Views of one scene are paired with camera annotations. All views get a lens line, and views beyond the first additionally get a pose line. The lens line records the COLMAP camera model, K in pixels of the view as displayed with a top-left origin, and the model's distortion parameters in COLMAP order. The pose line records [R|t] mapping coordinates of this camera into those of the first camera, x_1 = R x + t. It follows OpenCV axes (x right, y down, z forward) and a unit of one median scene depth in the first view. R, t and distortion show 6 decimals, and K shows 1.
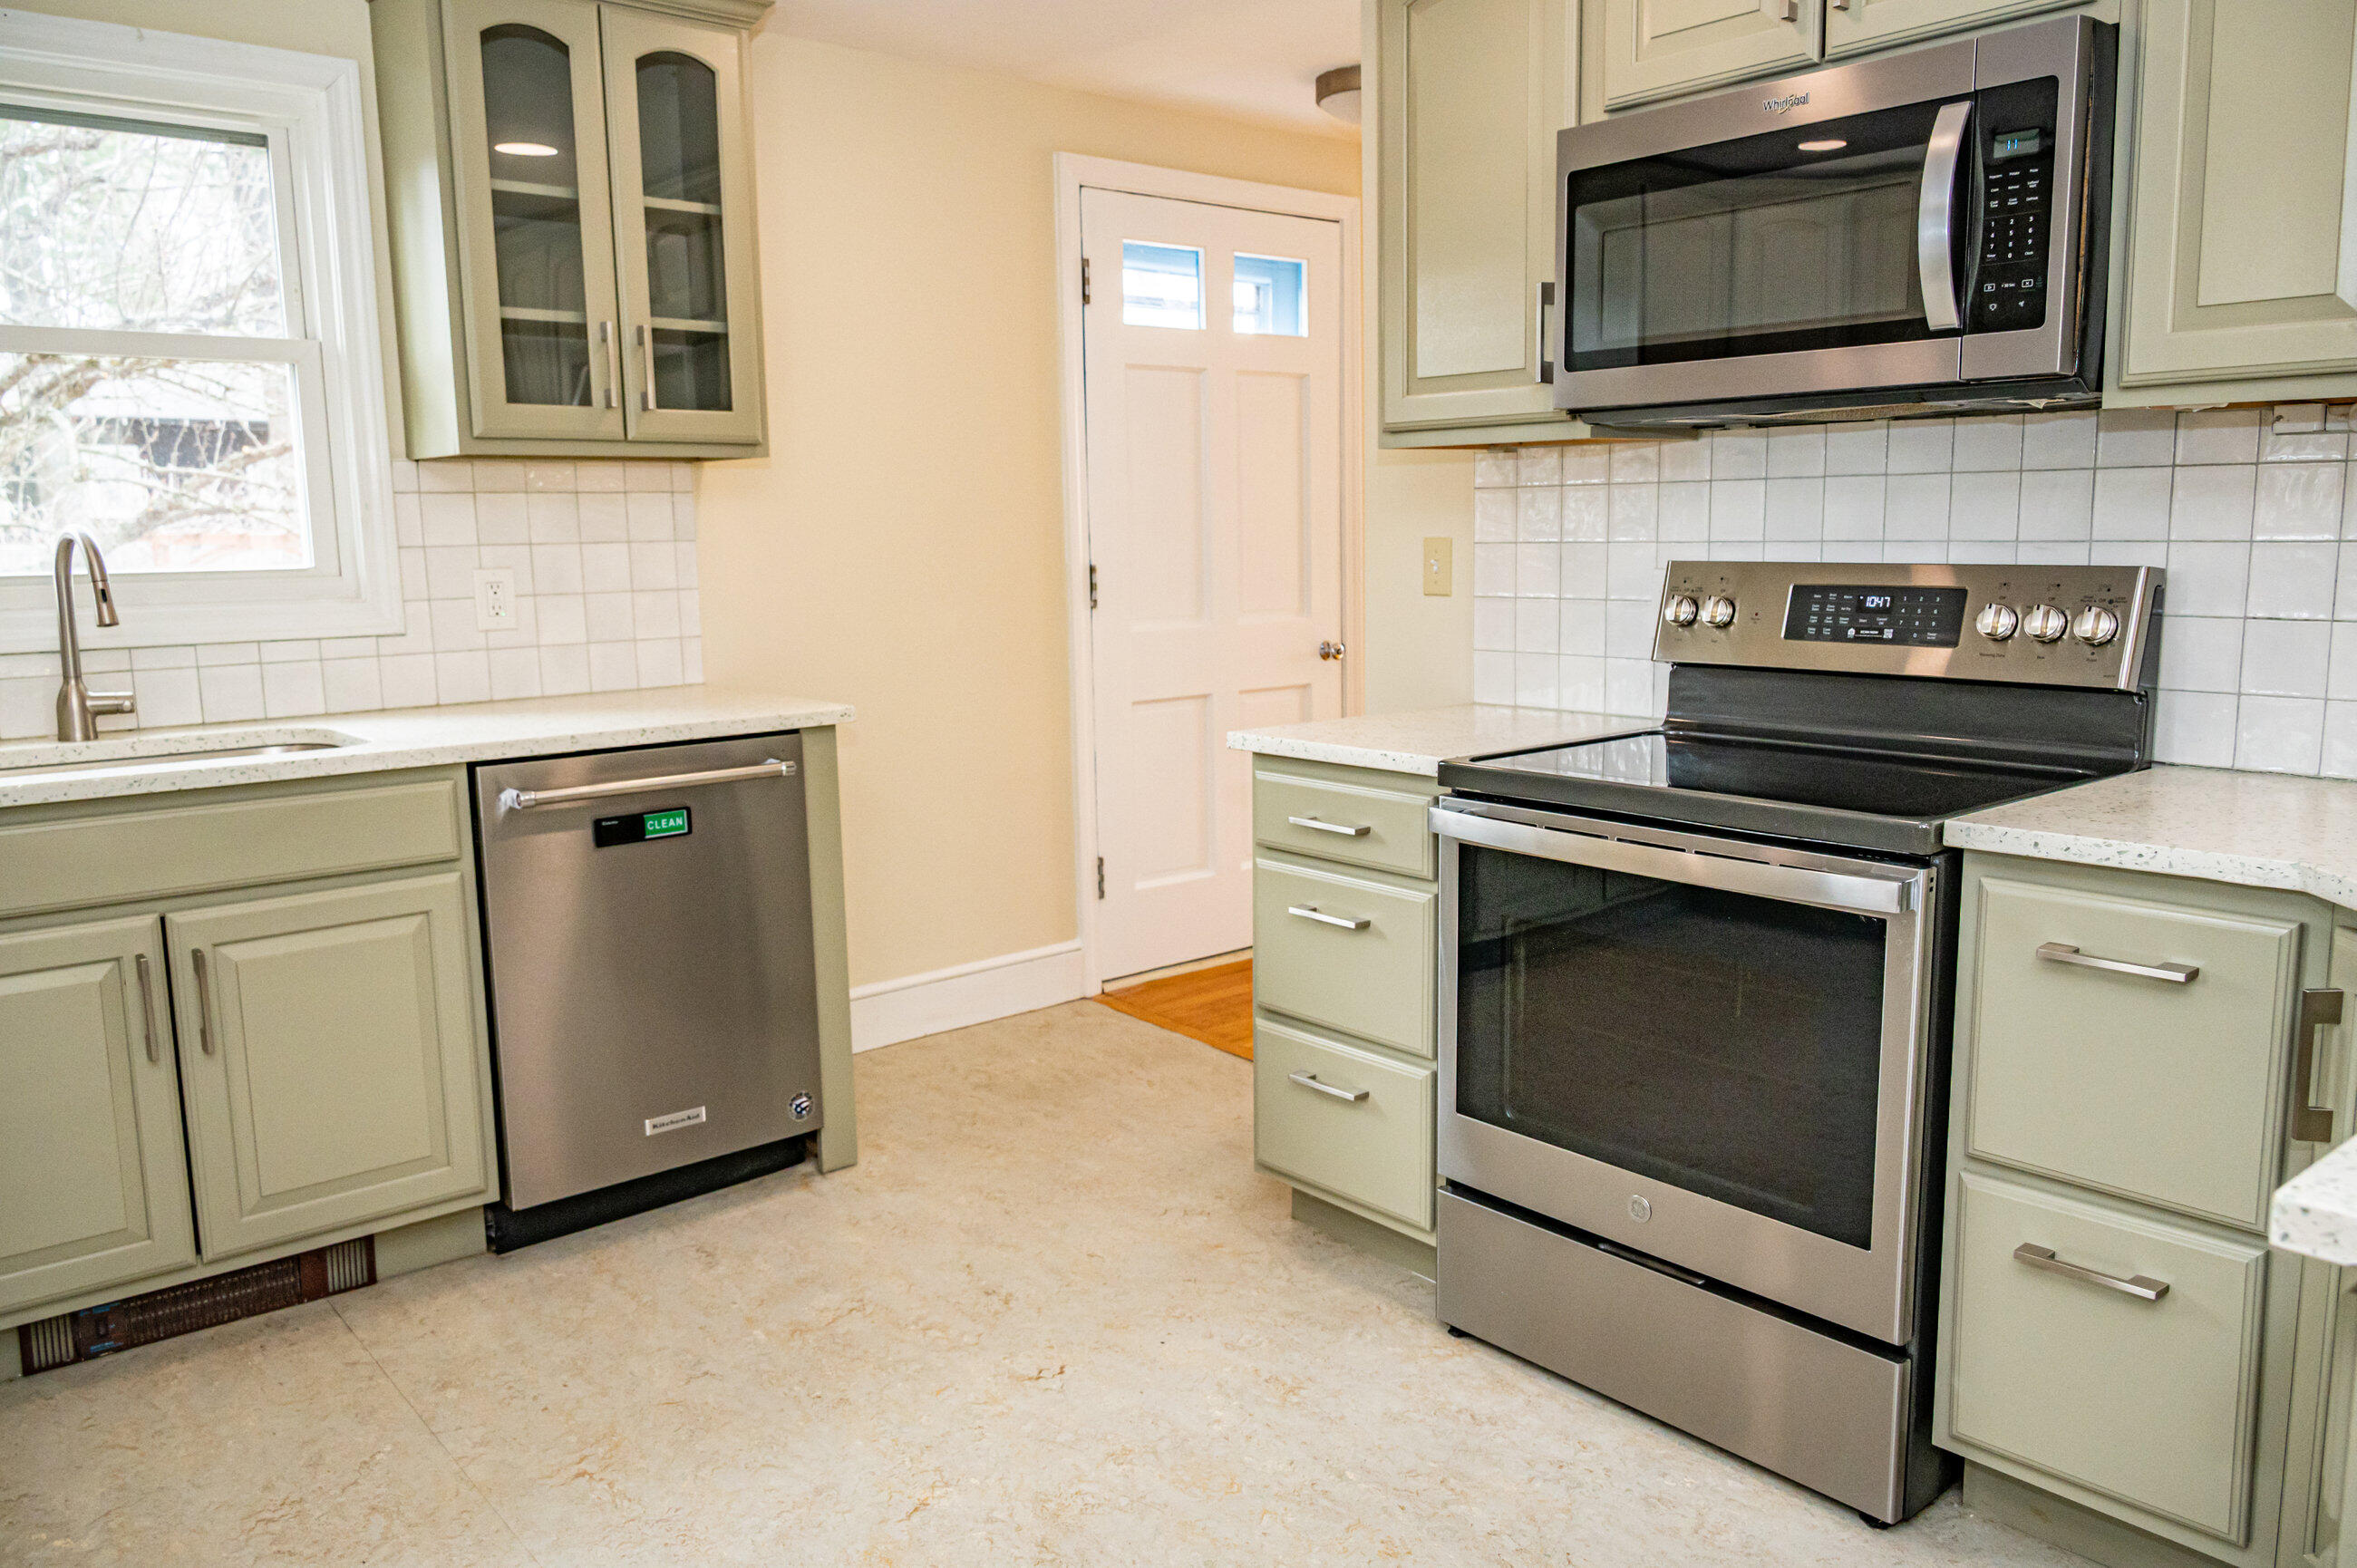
lens RADIAL K [[1767.8, 0, 1156.7], [0, 1767.8, 783.5], [0, 0, 1]] dist [0.033537, -0.057471]
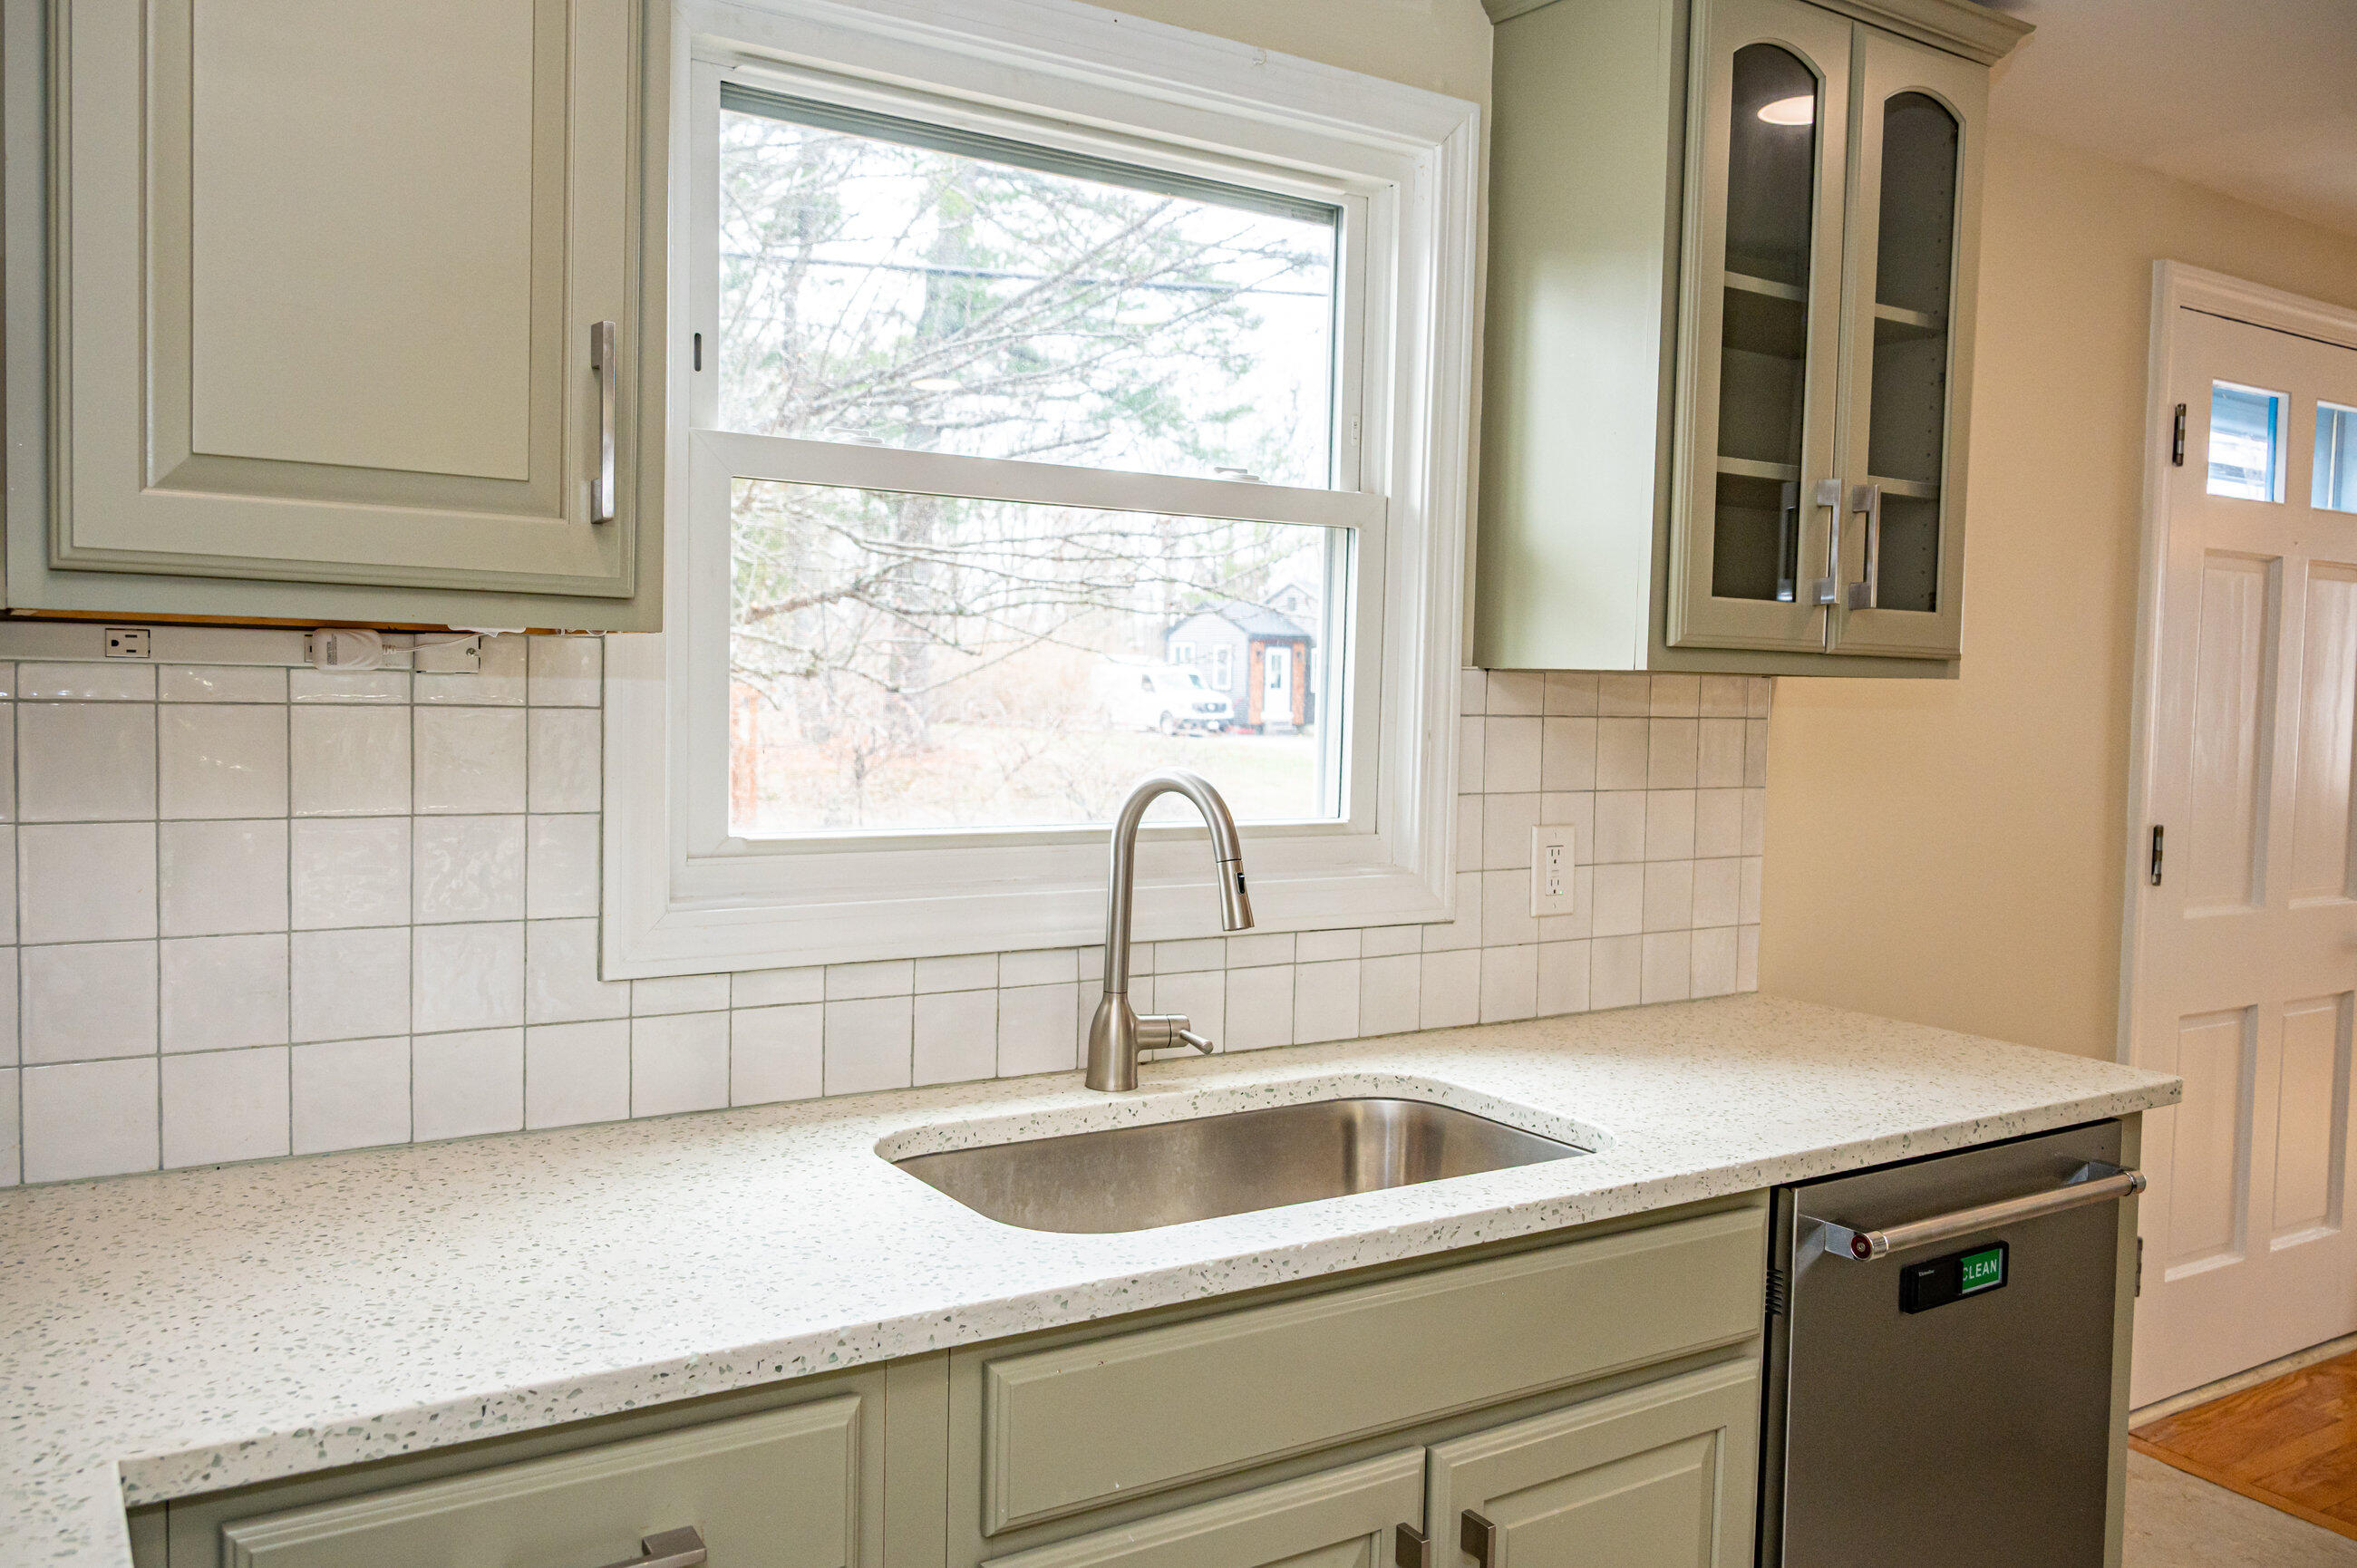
lens RADIAL K [[1865.1, 0, 1160.6], [0, 1865.1, 786.2], [0, 0, 1]] dist [0.010582, 0.000940]
pose [[0.990573, 0.046563, -0.128827, -0.506023], [-0.058077, 0.994504, -0.087115, -0.075839], [0.124063, 0.093775, 0.987833, 0.310390]]
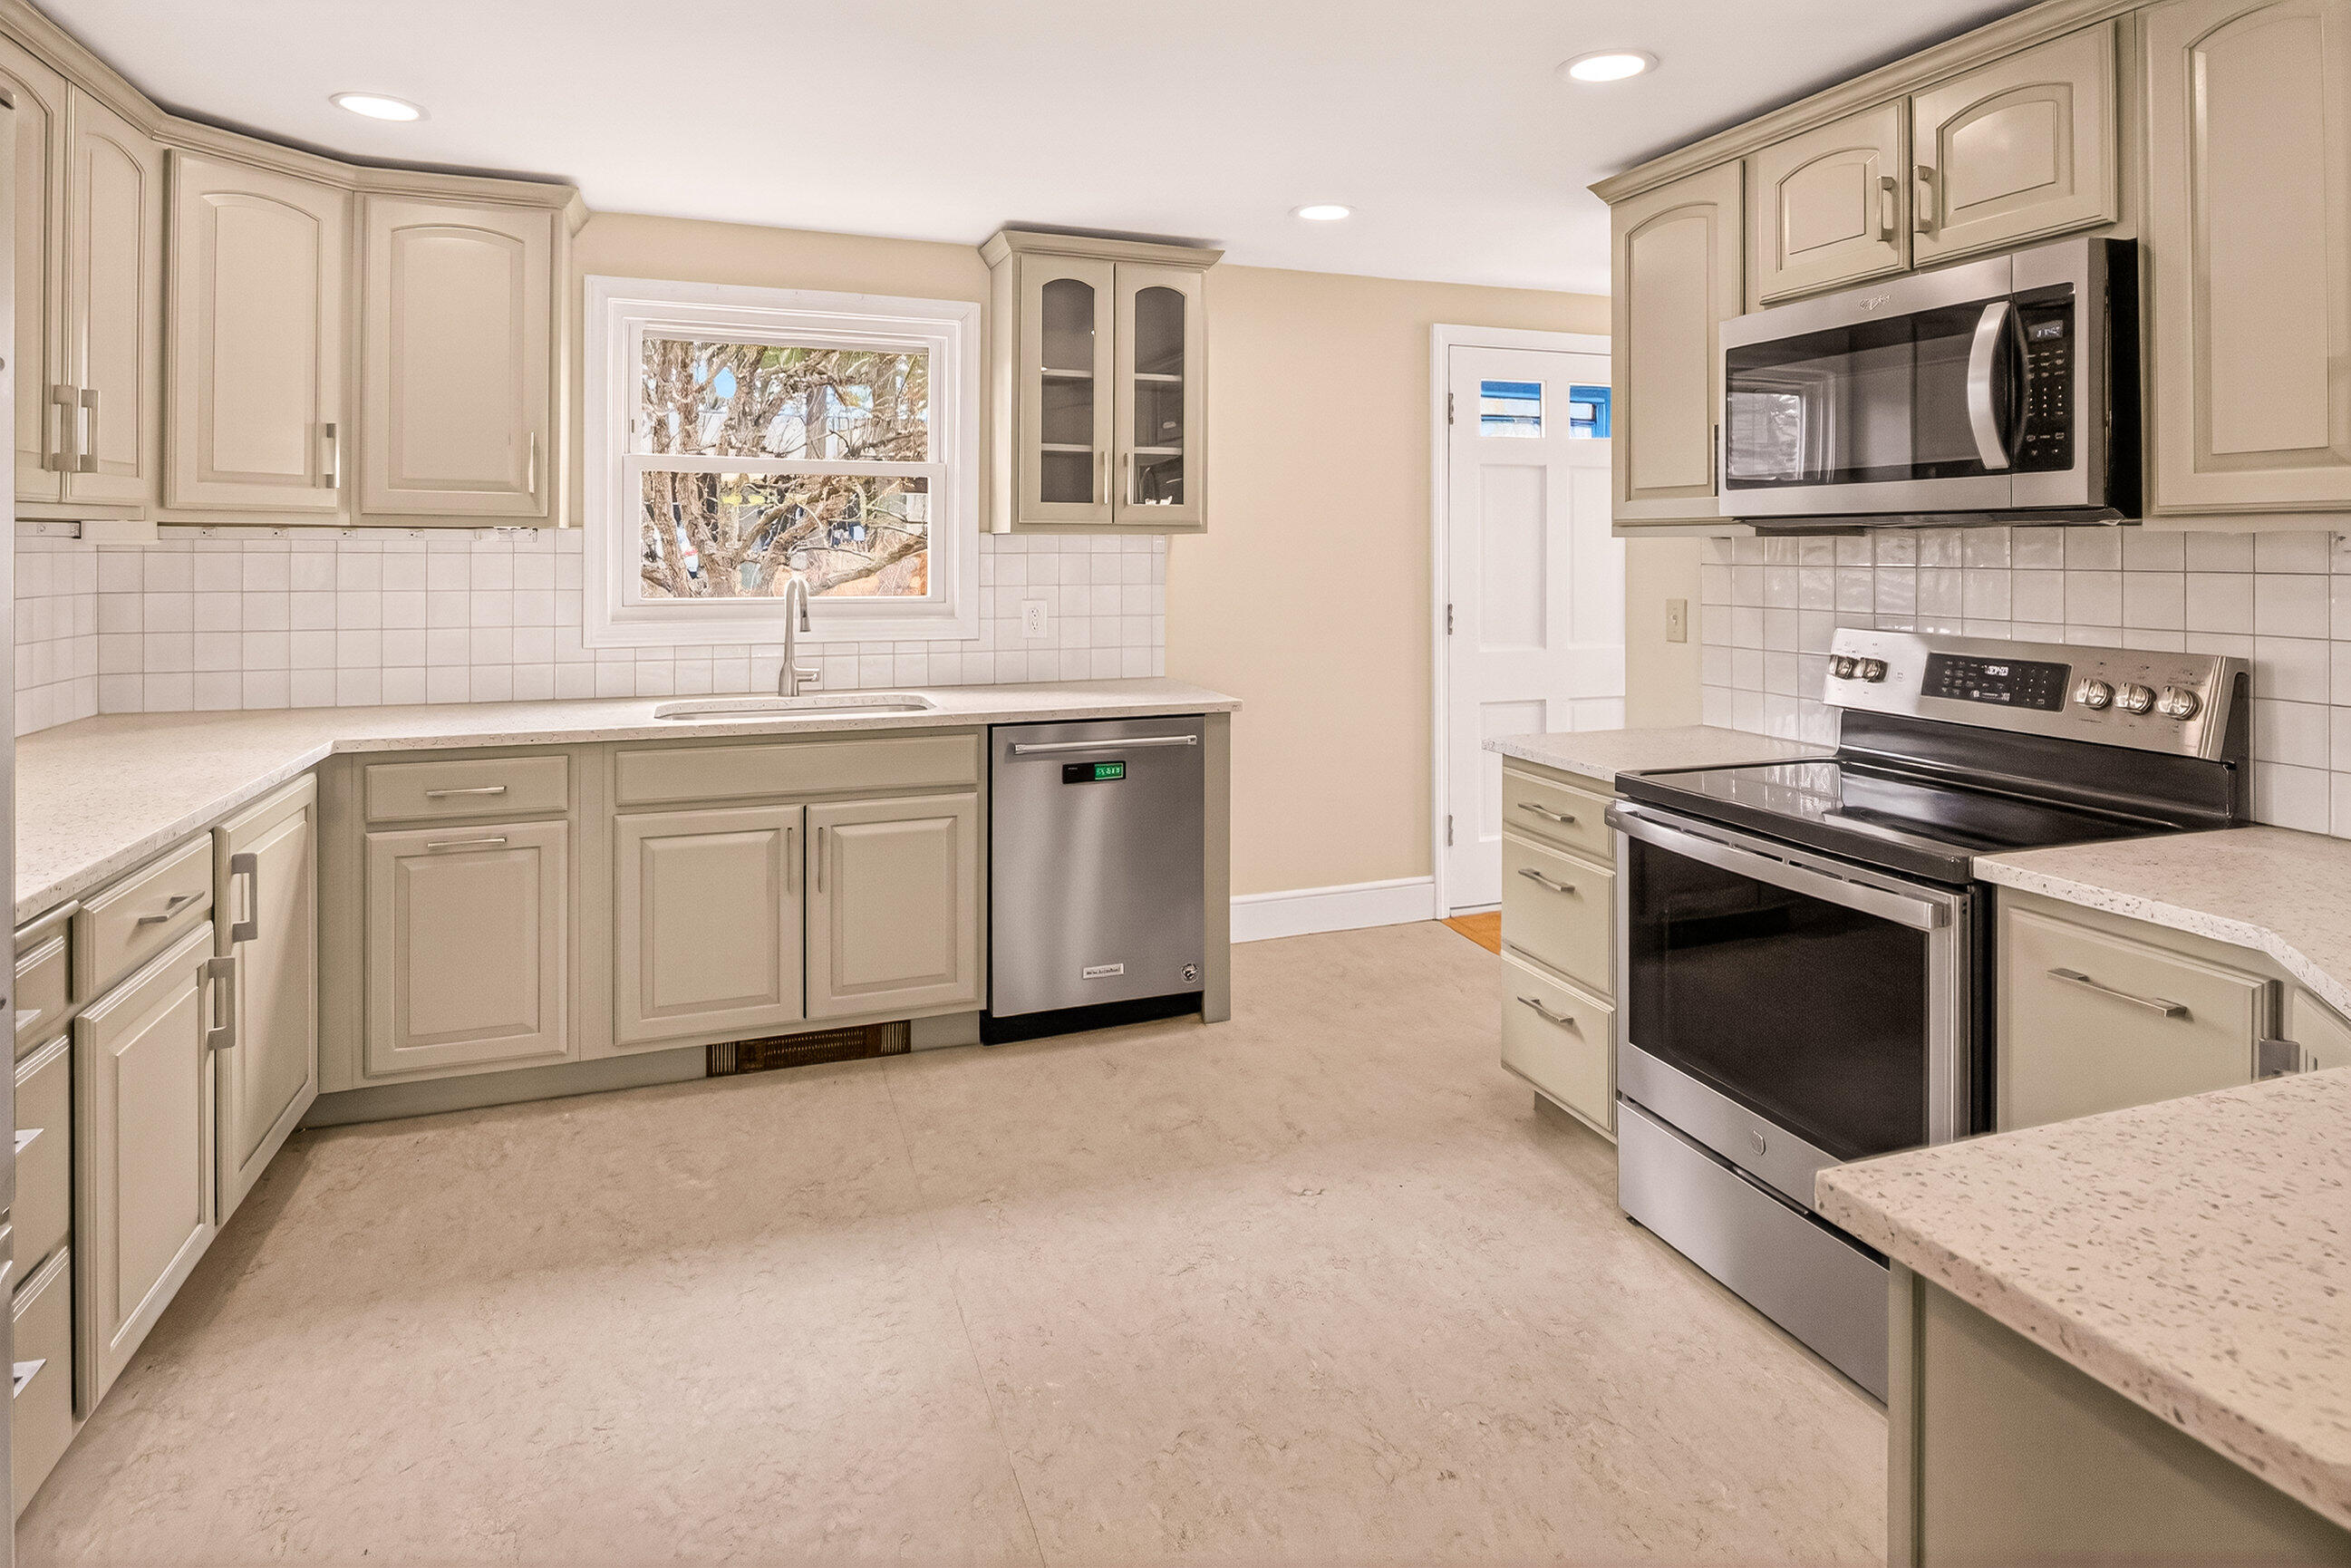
lens RADIAL K [[1300.2, 0, 1181.8], [0, 1300.2, 549.7], [0, 0, 1]] dist [0.007226, 0.000129]
pose [[0.941032, 0.020779, -0.337680, 0.167256], [-0.067958, 0.989378, -0.128502, -0.028372], [0.331423, 0.143873, 0.932448, -0.061722]]
